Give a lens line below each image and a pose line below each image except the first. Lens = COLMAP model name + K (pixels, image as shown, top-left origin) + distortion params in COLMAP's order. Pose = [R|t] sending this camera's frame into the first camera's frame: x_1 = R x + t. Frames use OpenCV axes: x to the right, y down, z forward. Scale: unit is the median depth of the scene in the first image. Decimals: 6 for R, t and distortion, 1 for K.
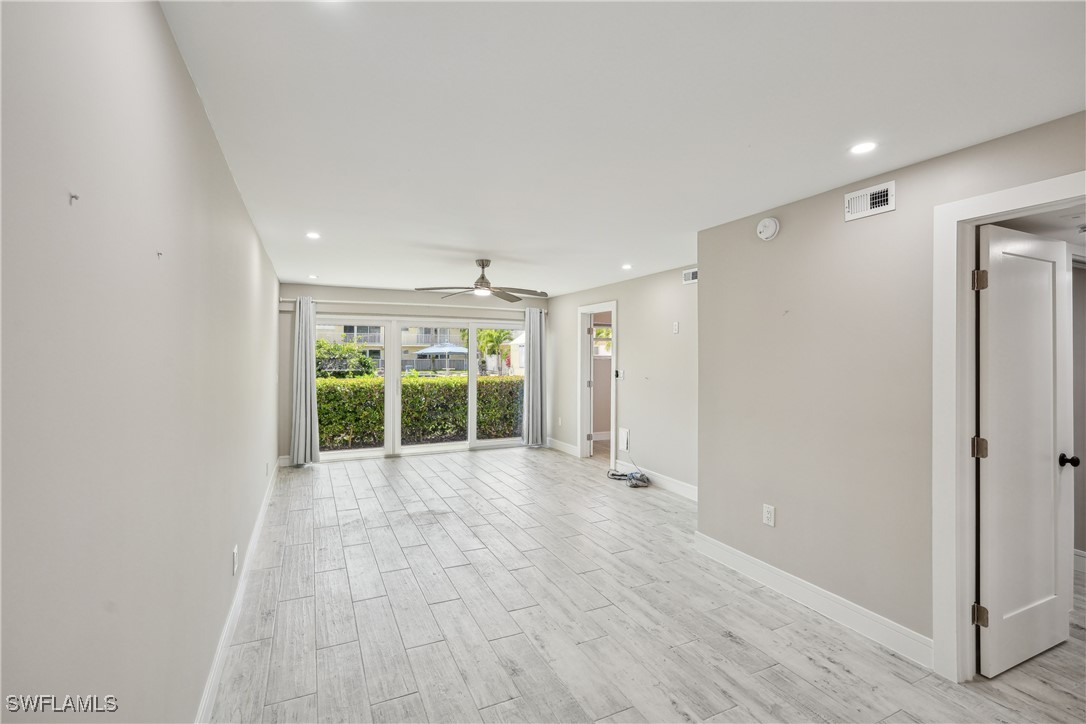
lens RADIAL K [[485.2, 0, 540.9], [0, 485.2, 356.4], [0, 0, 1]] dist [-0.003672, -0.000604]
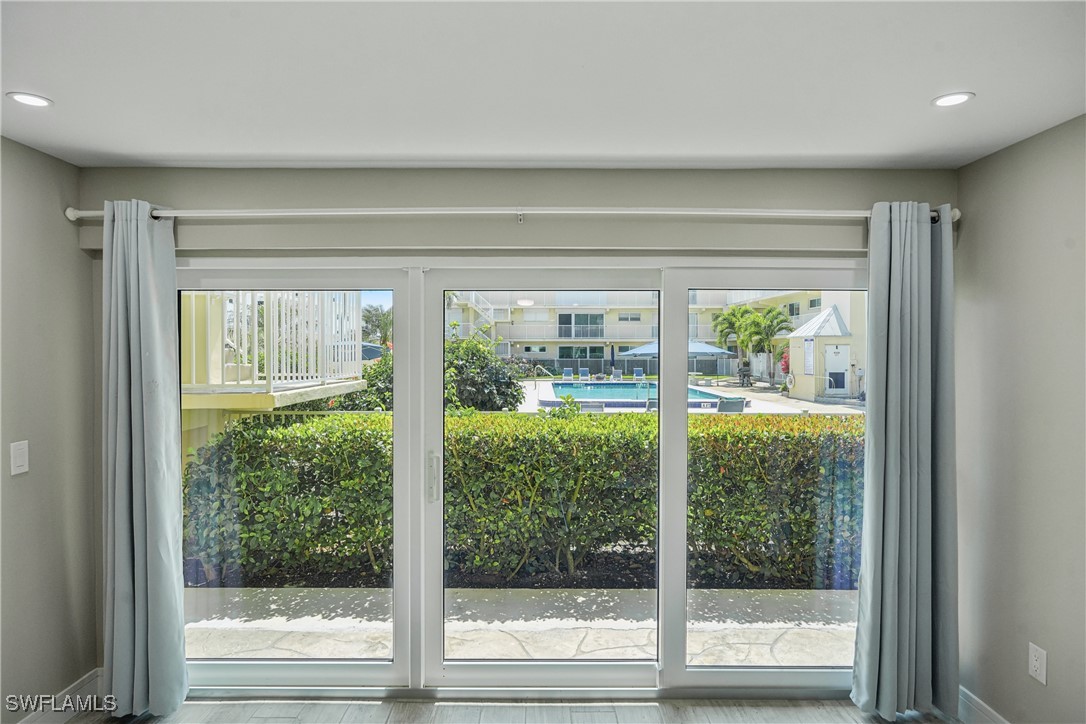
lens RADIAL K [[626.5, 0, 543.9], [0, 626.5, 359.9], [0, 0, 1]] dist [-0.001573, -0.000037]
pose [[0.907078, 0.002619, -0.420953, -0.007420], [0.001752, 0.999948, 0.009997, -0.003431], [0.420958, -0.009806, 0.907027, 0.100087]]
